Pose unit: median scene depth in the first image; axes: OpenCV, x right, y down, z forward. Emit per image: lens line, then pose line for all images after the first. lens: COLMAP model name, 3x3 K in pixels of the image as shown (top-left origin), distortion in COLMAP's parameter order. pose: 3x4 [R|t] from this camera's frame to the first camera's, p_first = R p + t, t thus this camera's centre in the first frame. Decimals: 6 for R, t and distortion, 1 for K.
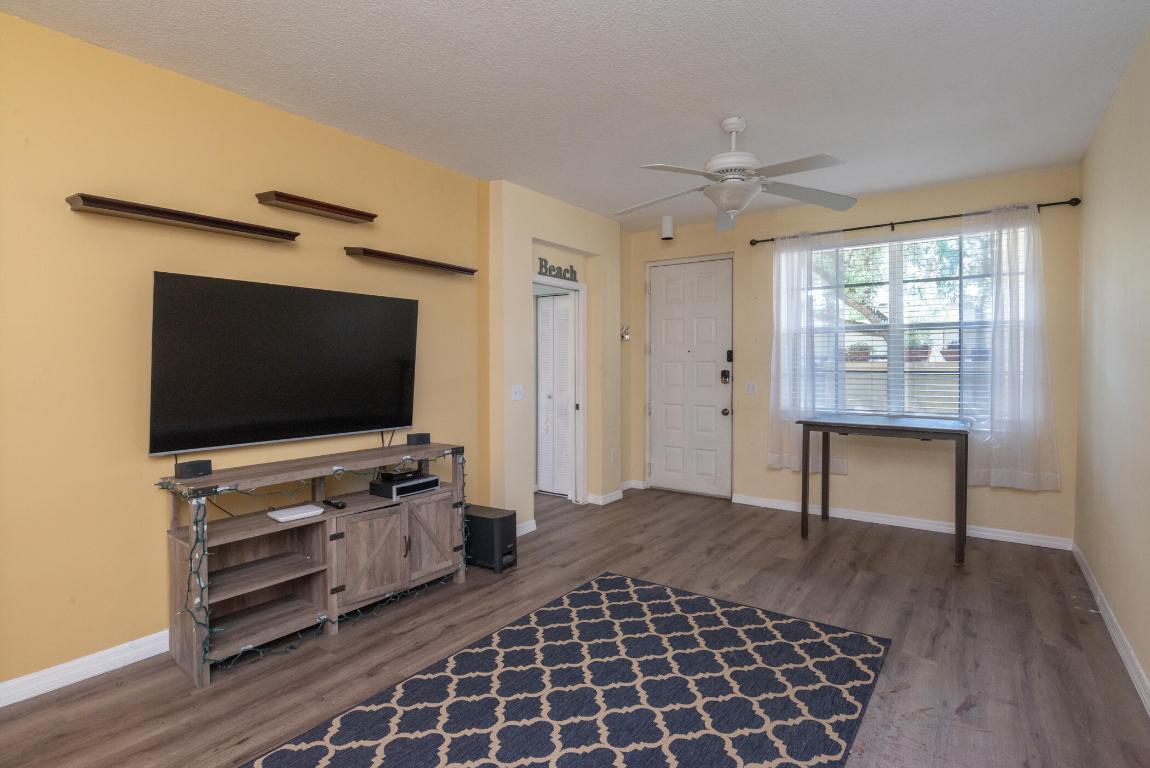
lens RADIAL K [[581.9, 0, 575.6], [0, 581.9, 364.1], [0, 0, 1]] dist [-0.003918, -0.000440]
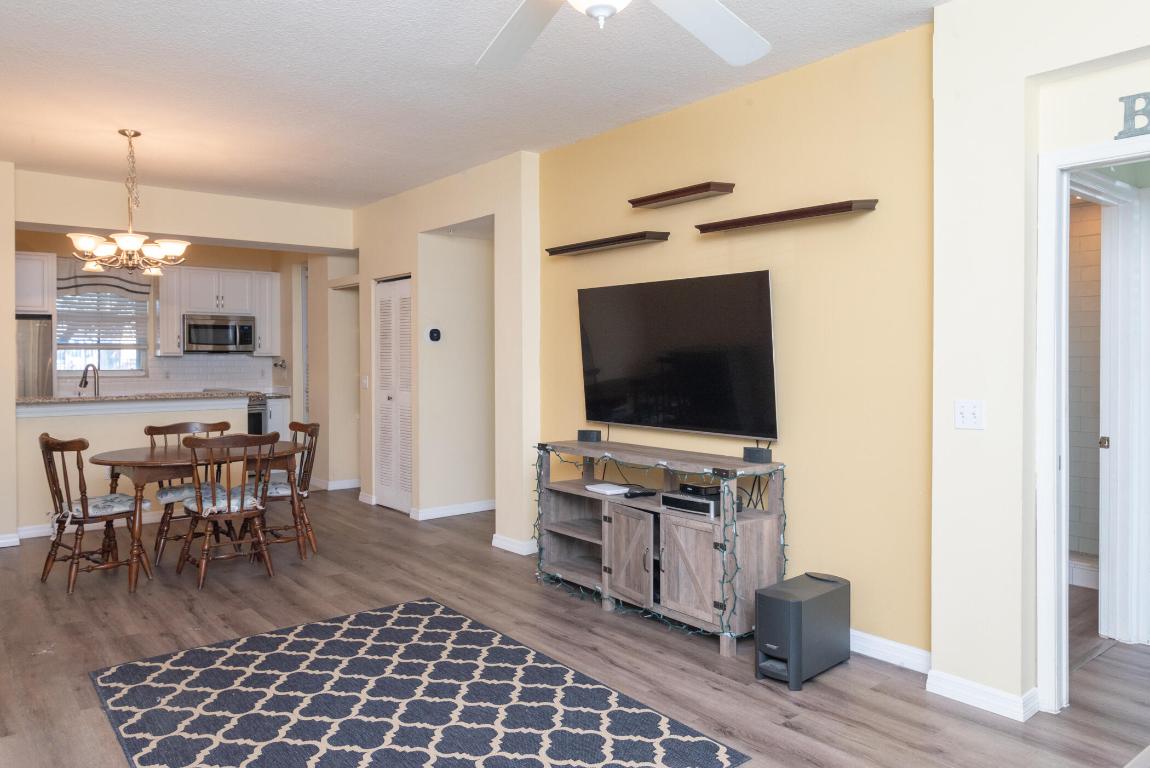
lens RADIAL K [[792.4, 0, 575.5], [0, 792.4, 362.8], [0, 0, 1]] dist [-0.002387, -0.000155]
pose [[-0.266680, 0.007933, -0.963752, 0.992046], [-0.002412, 0.999958, 0.008898, 0.000400], [0.963782, 0.004698, -0.266650, 1.332496]]
